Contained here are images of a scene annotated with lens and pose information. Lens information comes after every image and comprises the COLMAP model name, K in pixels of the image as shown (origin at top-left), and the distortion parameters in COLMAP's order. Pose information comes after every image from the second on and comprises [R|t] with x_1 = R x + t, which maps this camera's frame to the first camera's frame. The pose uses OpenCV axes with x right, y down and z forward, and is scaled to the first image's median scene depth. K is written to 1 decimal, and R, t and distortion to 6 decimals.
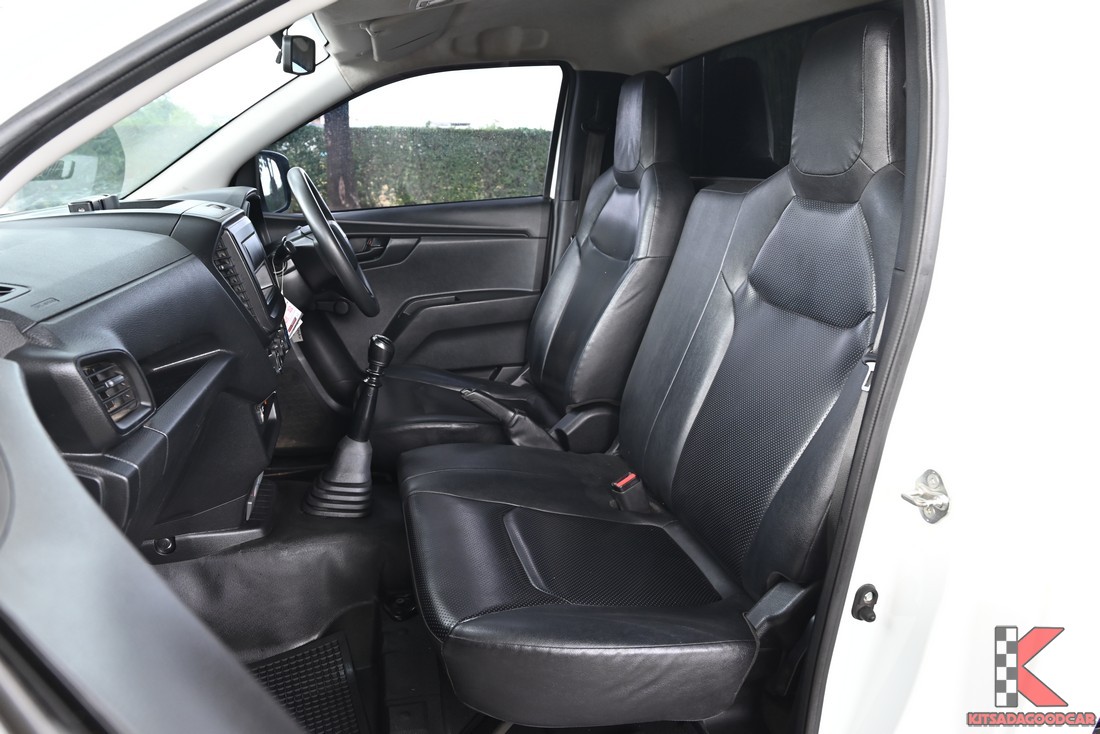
lens RADIAL K [[747.3, 0, 550.0], [0, 747.3, 367.0], [0, 0, 1]] dist [0.024240, -0.025310]
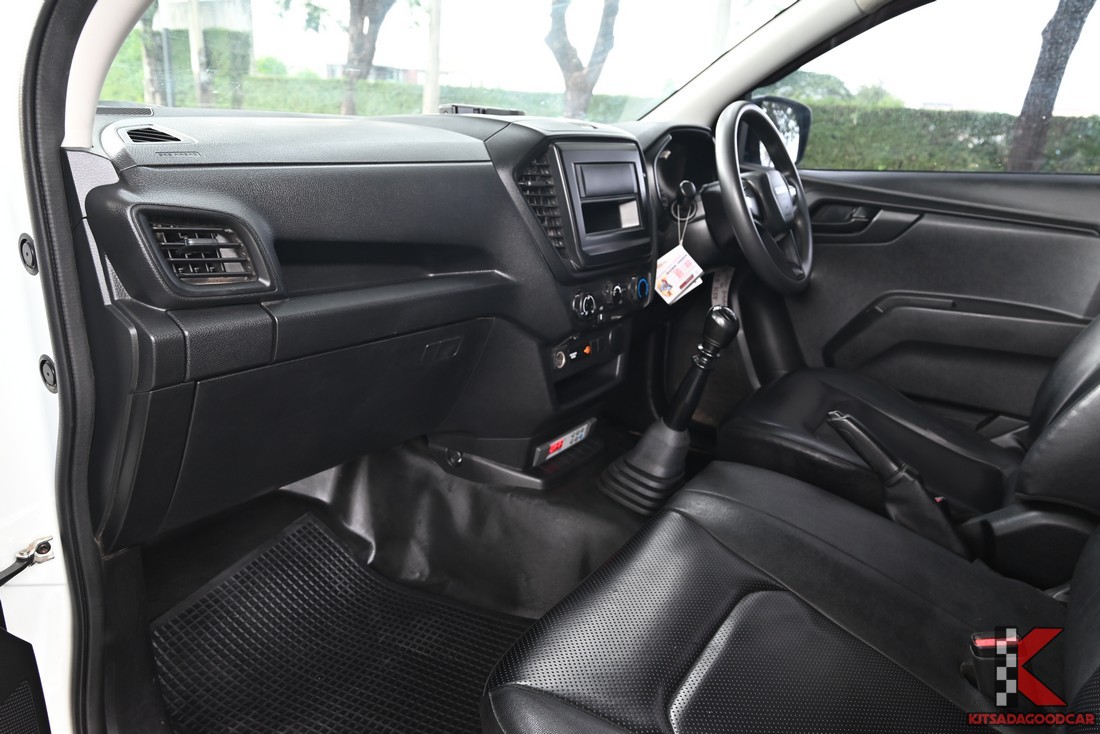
lens RADIAL K [[747.3, 0, 550.0], [0, 747.3, 367.0], [0, 0, 1]] dist [0.024240, -0.025310]
pose [[0.668069, 0.268080, -0.694130, 0.175537], [-0.259033, 0.958286, 0.120792, -0.024891], [0.697556, 0.099105, 0.709643, 0.272615]]
